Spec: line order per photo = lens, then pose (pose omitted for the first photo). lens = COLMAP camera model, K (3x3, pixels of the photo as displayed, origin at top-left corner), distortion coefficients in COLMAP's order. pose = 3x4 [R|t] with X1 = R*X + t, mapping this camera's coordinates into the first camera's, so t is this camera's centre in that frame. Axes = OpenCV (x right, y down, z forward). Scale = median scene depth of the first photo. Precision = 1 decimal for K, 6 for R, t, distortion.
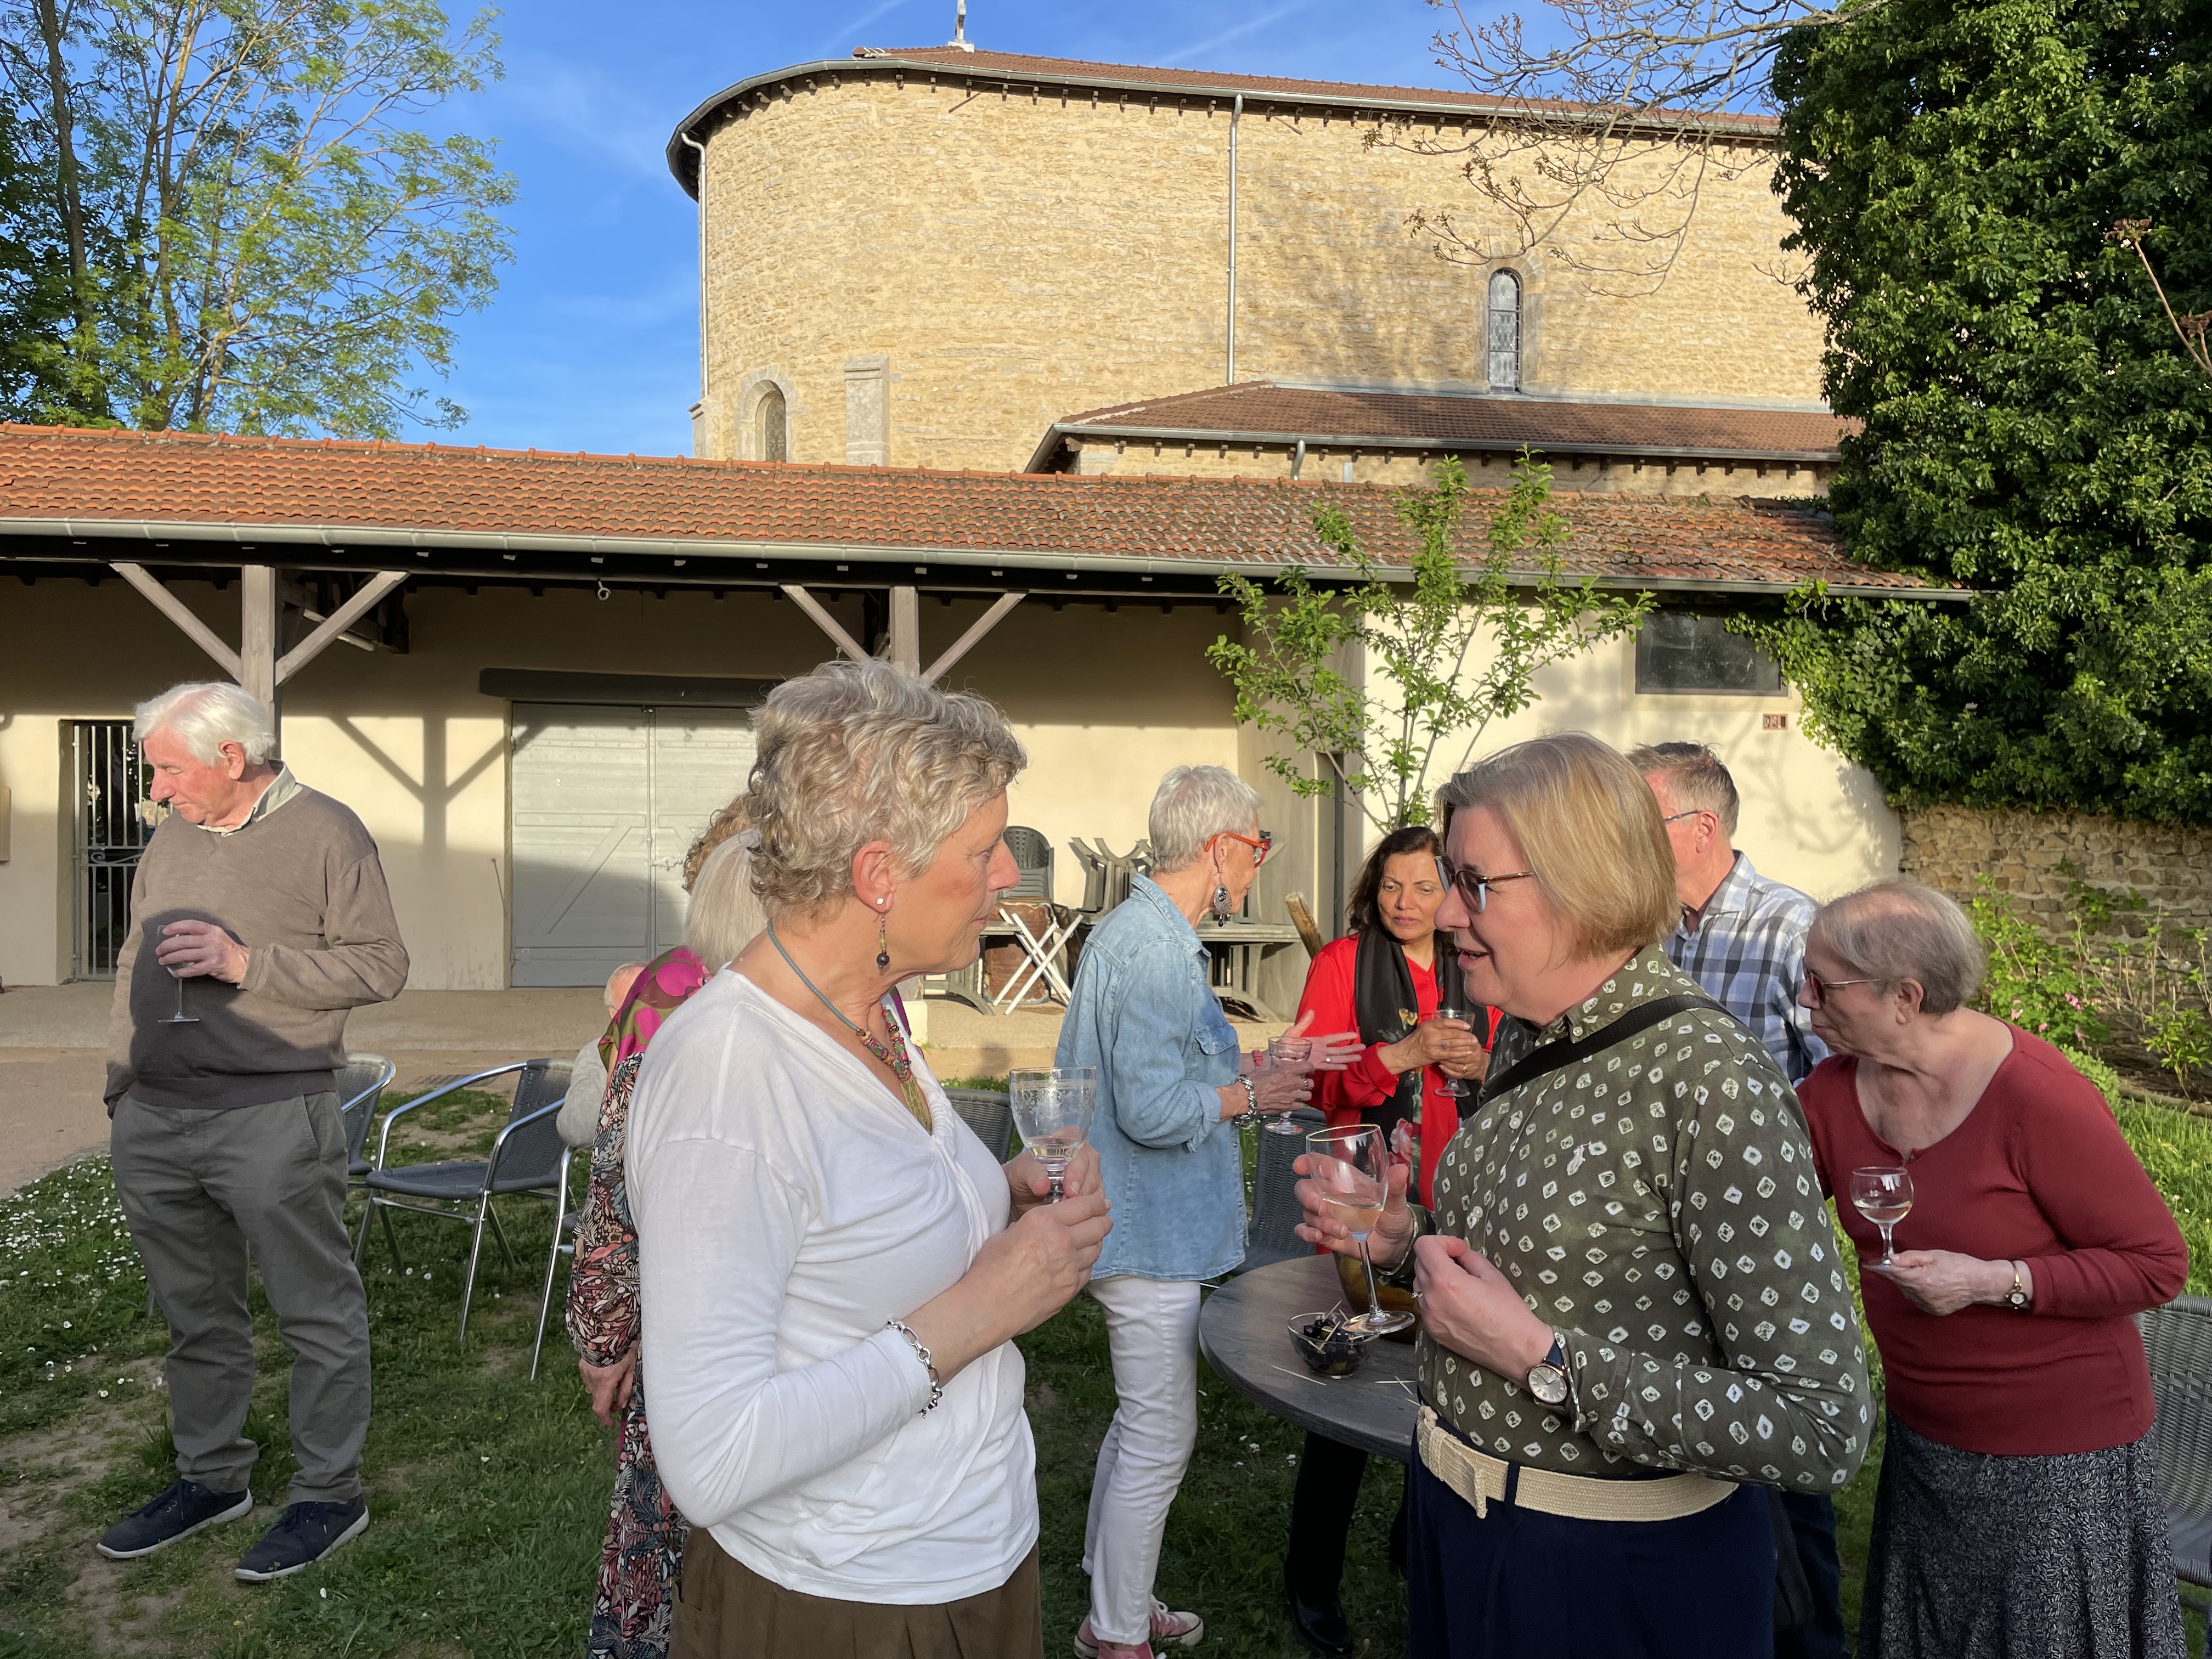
lens RADIAL K [[1680.5, 0, 1121.1], [0, 1680.5, 842.5], [0, 0, 1]] dist [0.088043, -0.117891]
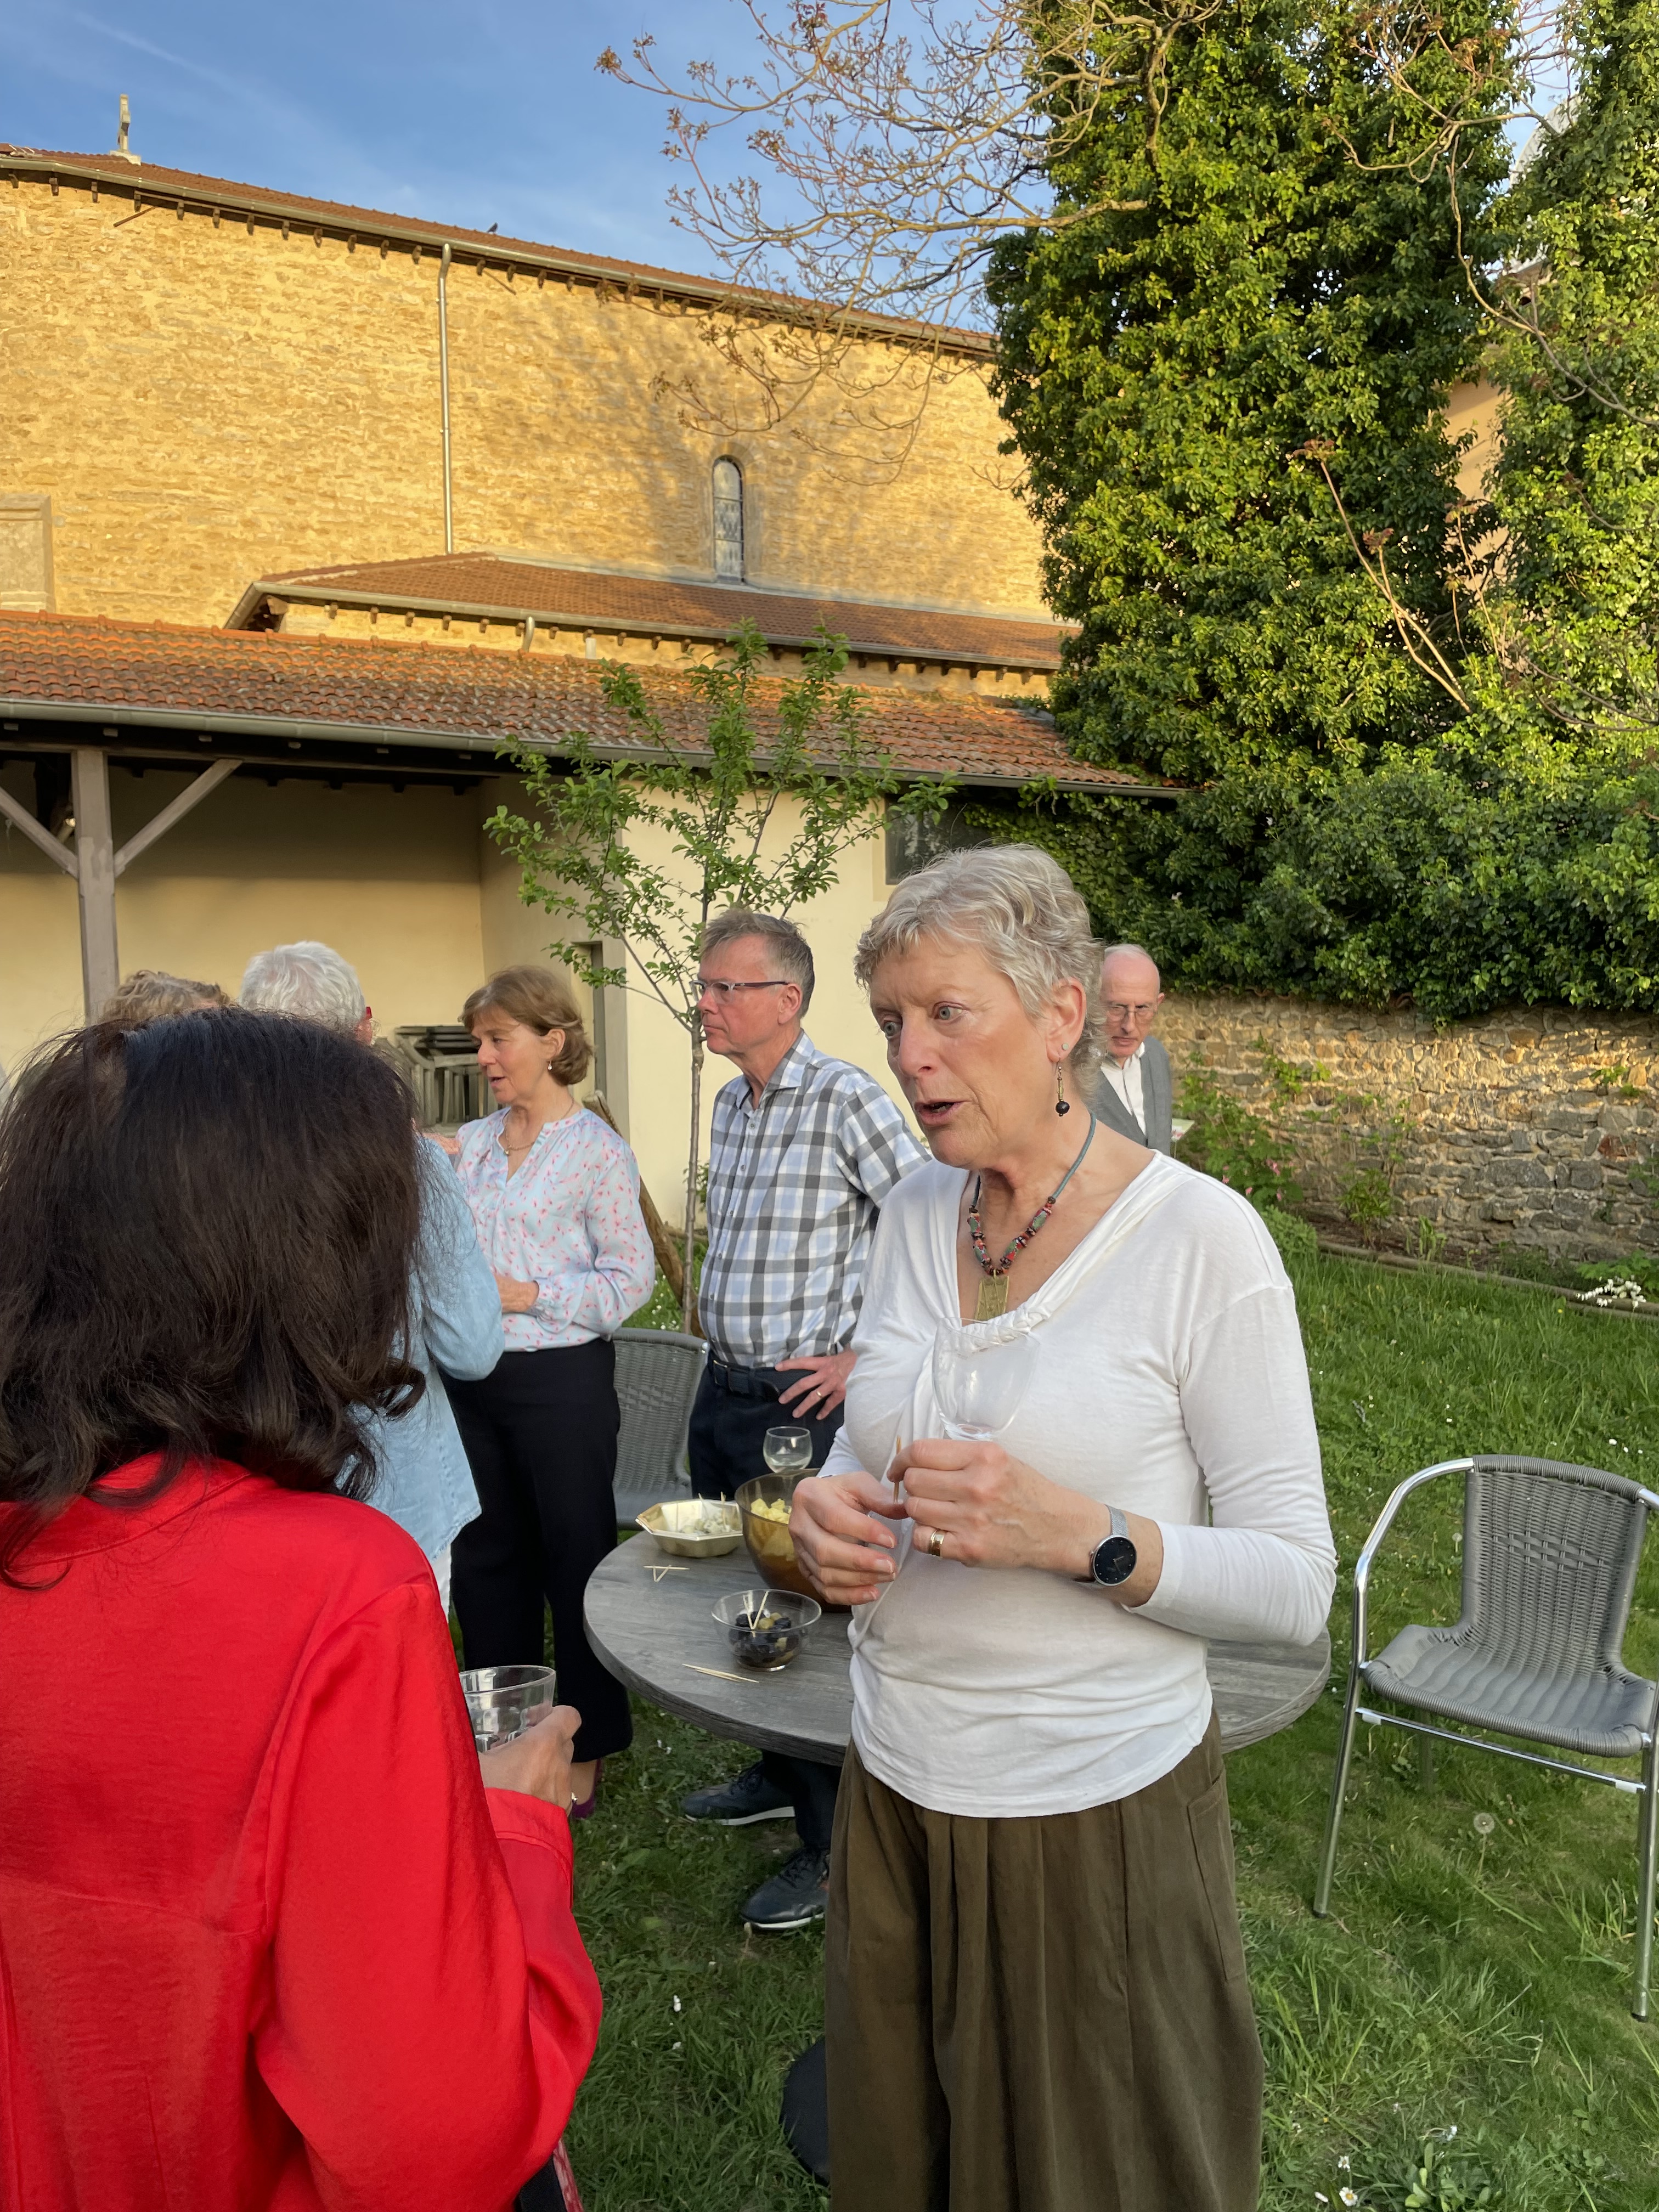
lens RADIAL K [[1675.7, 0, 857.4], [0, 1675.7, 1101.2], [0, 0, 1]] dist [0.080662, -0.106177]
pose [[0.955589, -0.033652, 0.292776, -0.010910], [0.022094, 0.998844, 0.042696, -0.000615], [-0.293874, -0.034331, 0.955227, 0.038044]]
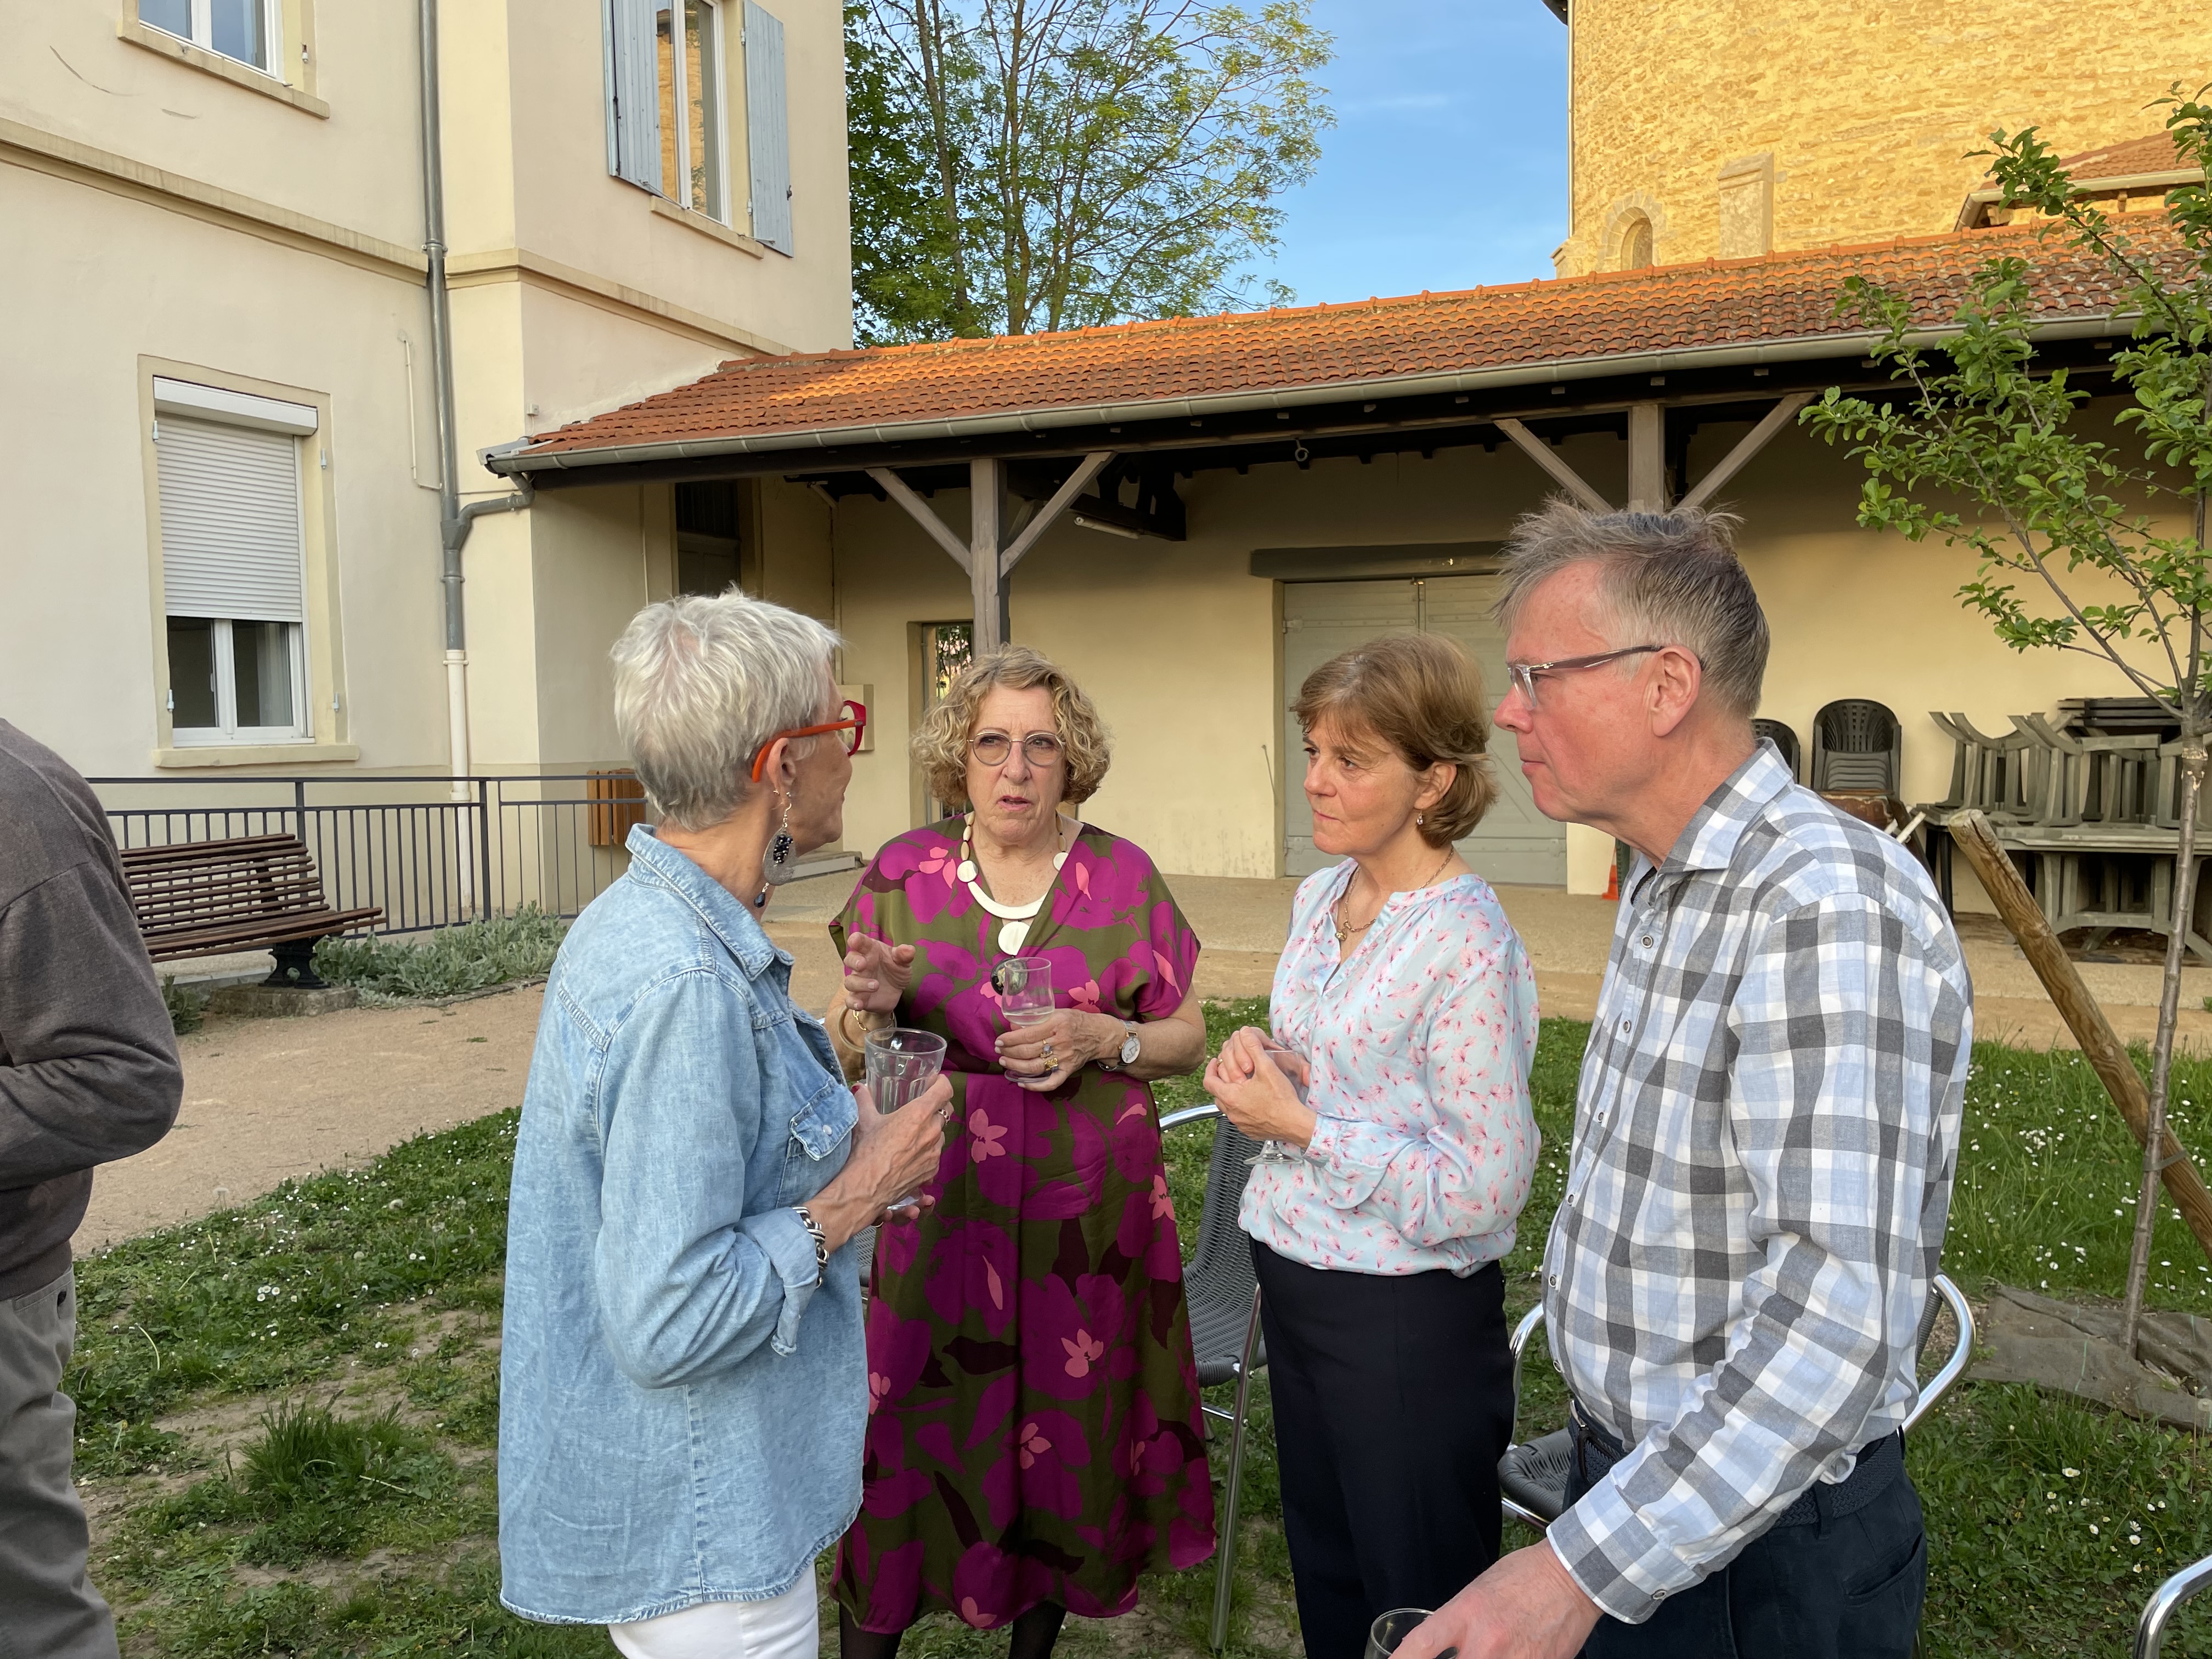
lens RADIAL K [[1680.5, 0, 1118.6], [0, 1680.5, 819.6], [0, 0, 1]] dist [0.088043, -0.117891]
pose [[0.856085, 0.014843, -0.516622, 0.067653], [0.015801, 0.998369, 0.054867, -0.002539], [0.516593, -0.055134, 0.854454, 0.143303]]
